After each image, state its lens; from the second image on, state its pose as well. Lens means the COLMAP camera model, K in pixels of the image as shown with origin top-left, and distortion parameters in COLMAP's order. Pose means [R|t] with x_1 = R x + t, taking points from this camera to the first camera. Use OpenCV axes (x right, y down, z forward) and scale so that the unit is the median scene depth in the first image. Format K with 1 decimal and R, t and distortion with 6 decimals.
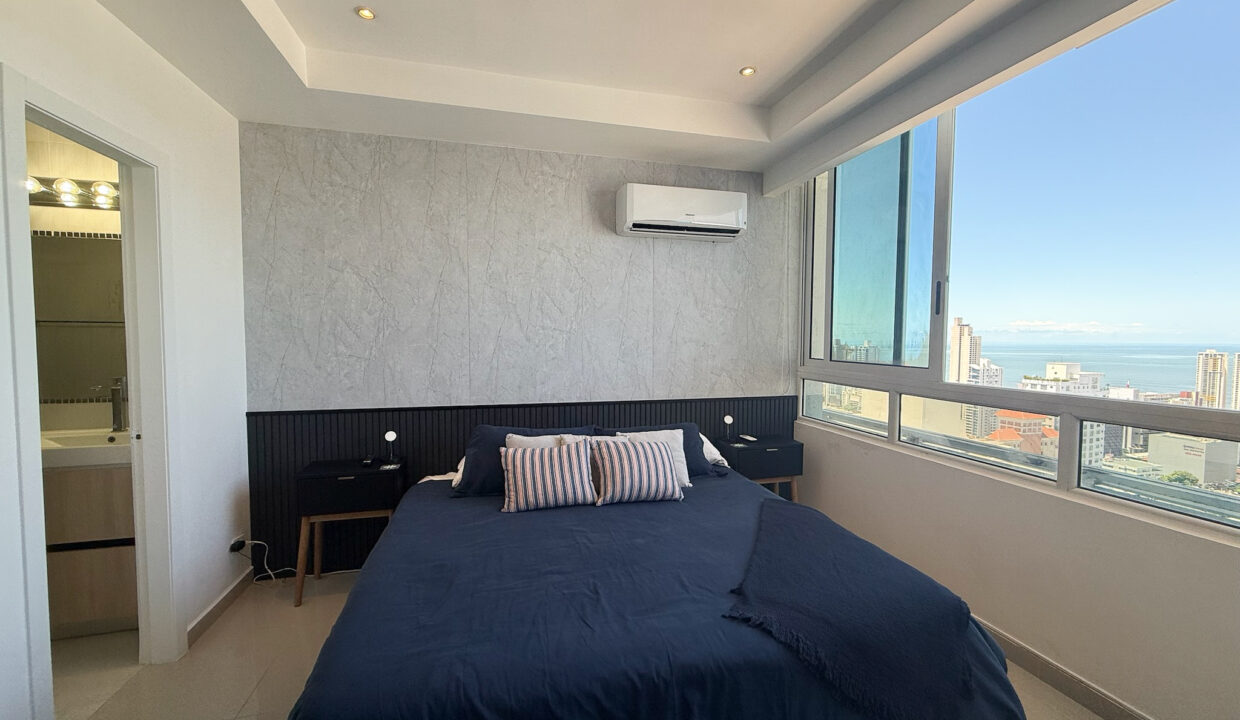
lens RADIAL K [[490.2, 0, 626.4], [0, 490.2, 358.9], [0, 0, 1]] dist [-0.003352, 0.000753]
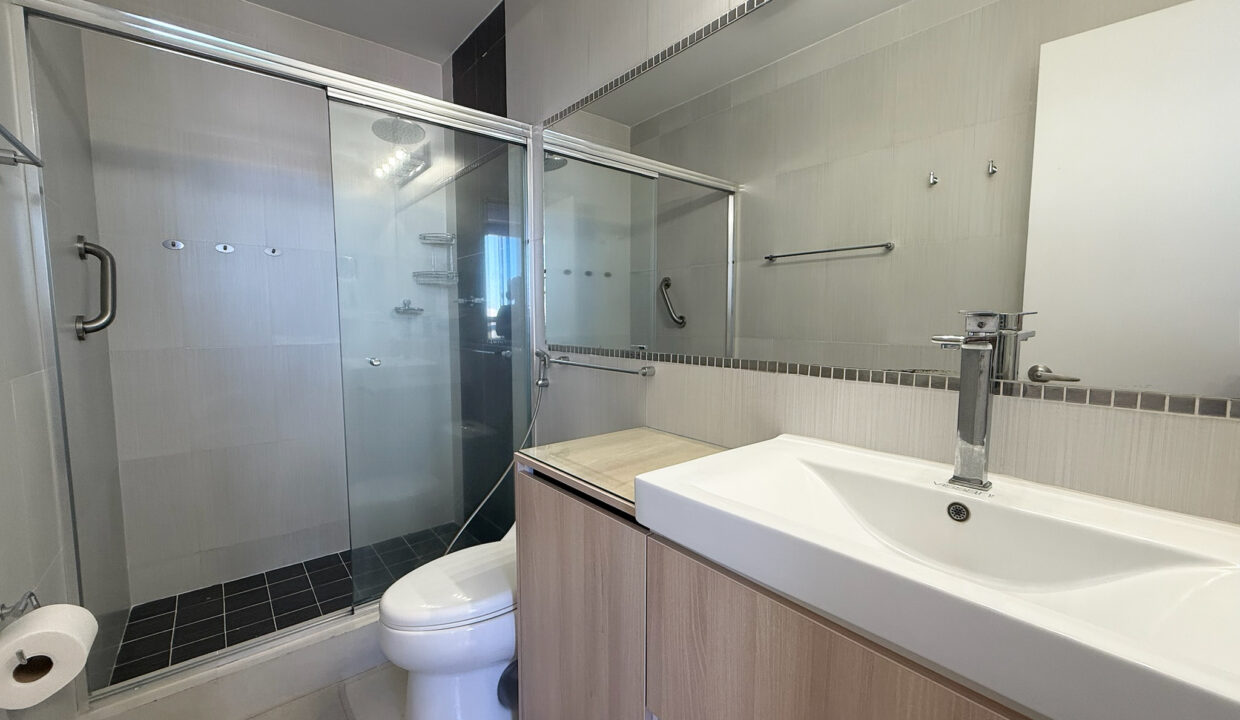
lens RADIAL K [[490.2, 0, 622.6], [0, 490.2, 360.2], [0, 0, 1]] dist [-0.003352, 0.000753]
pose [[0.419451, 0.076195, -0.904574, -0.479804], [-0.042750, 0.997024, 0.064159, 0.031758], [0.906771, 0.011758, 0.421460, 0.371552]]
